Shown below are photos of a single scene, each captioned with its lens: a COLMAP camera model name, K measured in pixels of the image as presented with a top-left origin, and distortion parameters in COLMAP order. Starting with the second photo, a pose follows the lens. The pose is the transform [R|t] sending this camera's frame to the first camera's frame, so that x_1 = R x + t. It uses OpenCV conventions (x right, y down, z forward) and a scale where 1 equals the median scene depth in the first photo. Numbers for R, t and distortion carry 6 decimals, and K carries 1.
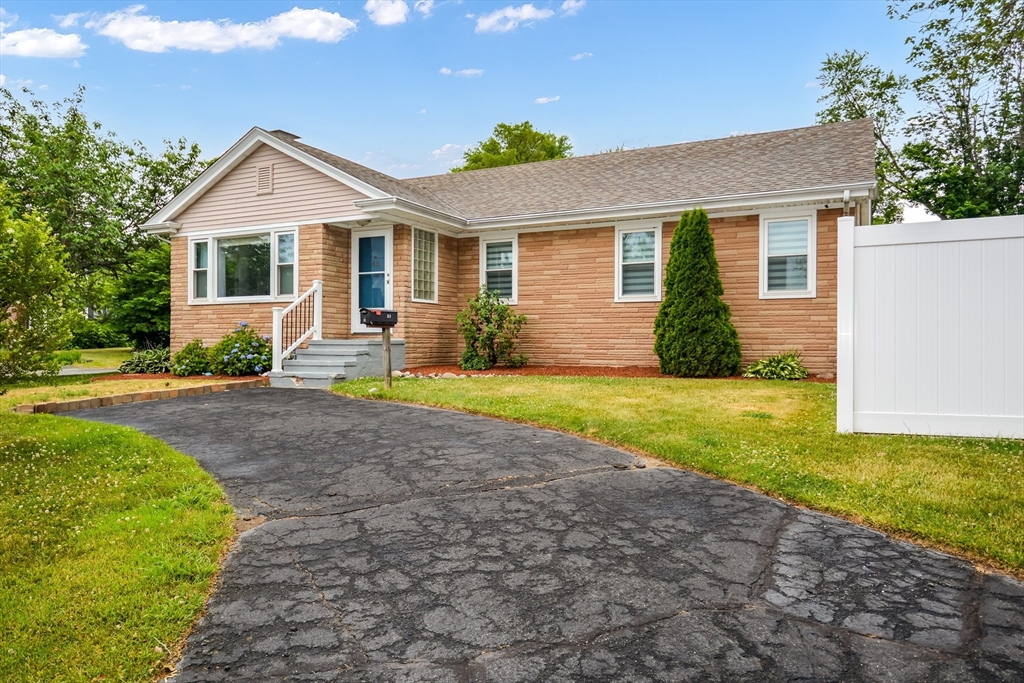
lens RADIAL K [[706.9, 0, 516.7], [0, 706.9, 341.1], [0, 0, 1]] dist [-0.001118, -0.012008]
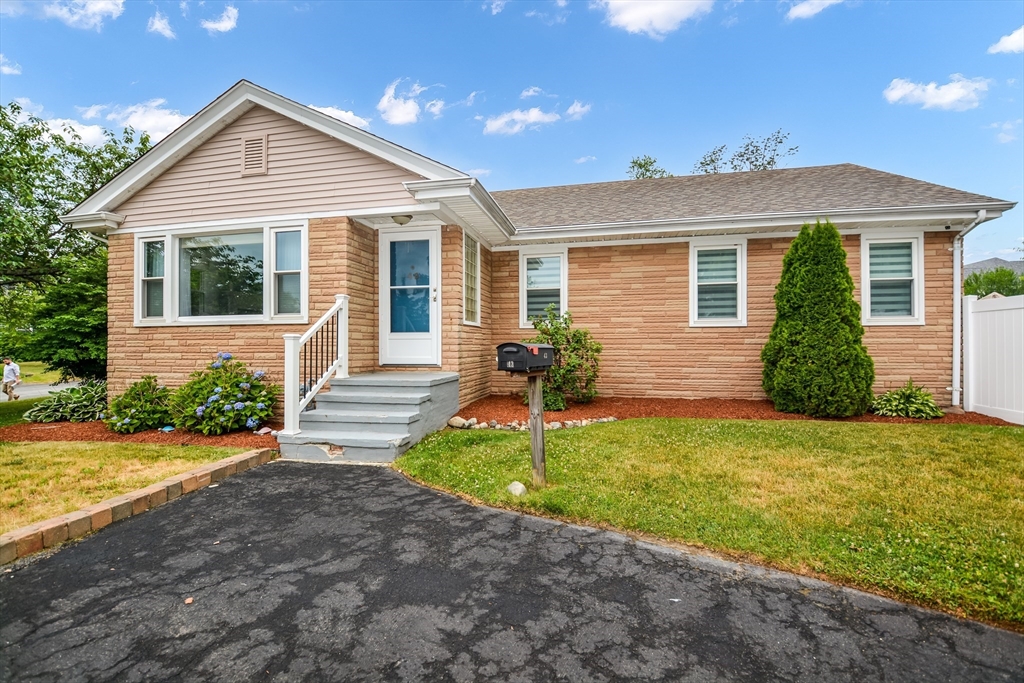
lens RADIAL K [[448.8, 0, 503.8], [0, 448.8, 343.3], [0, 0, 1]] dist [-0.026523, -0.003090]
pose [[0.966445, -0.004943, 0.256824, -0.226791], [0.005252, 0.999986, -0.000518, -0.033585], [-0.256818, 0.001849, 0.966458, 0.493297]]
